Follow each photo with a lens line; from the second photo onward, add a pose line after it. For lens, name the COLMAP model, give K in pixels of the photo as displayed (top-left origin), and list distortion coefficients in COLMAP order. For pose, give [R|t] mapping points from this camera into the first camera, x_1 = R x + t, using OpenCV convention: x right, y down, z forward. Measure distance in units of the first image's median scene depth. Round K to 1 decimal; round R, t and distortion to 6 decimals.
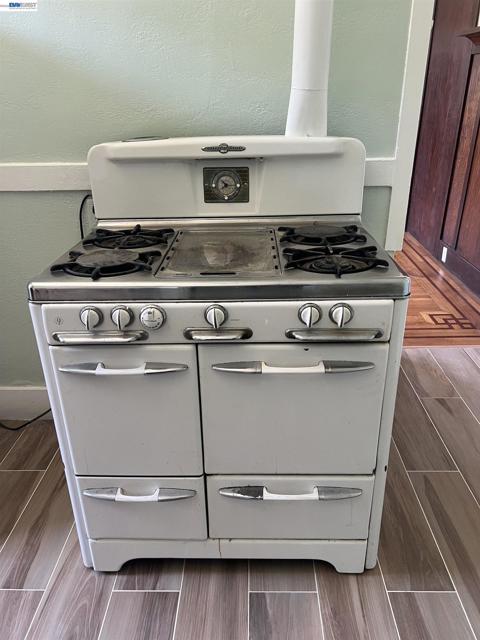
lens RADIAL K [[484.5, 0, 242.6], [0, 484.5, 322.4], [0, 0, 1]] dist [0.005609, 0.000353]
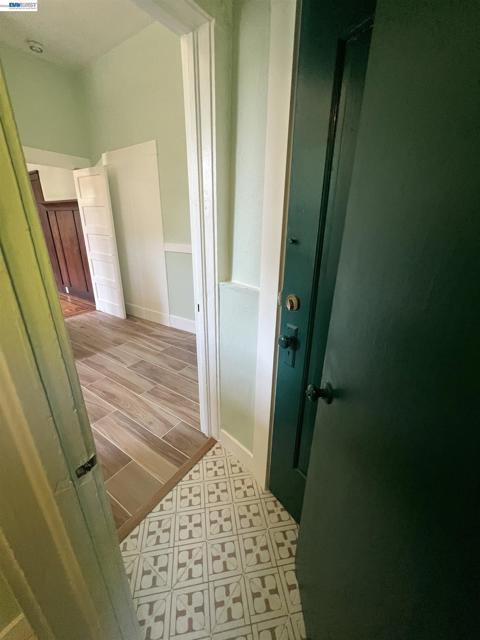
lens RADIAL K [[256.1, 0, 239.9], [0, 256.1, 320.1], [0, 0, 1]] dist [-0.003619, 0.001036]
pose [[0.544148, -0.274756, 0.792724, -0.447208], [0.341103, 0.935692, 0.090165, 0.465957], [-0.766519, 0.221338, 0.602875, -1.061568]]
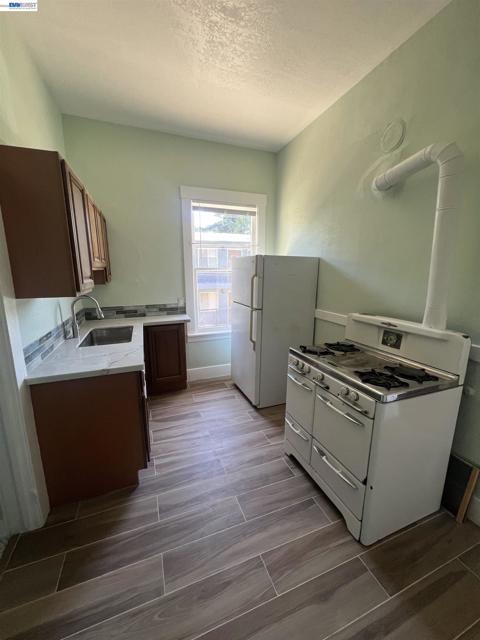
lens RADIAL K [[256.1, 0, 240.8], [0, 256.1, 320.0], [0, 0, 1]] dist [-0.003619, 0.001036]
pose [[0.381264, 0.194380, -0.903800, 0.822737], [-0.398844, 0.916564, 0.028875, -0.134172], [0.834003, 0.349466, 0.426981, -0.126235]]
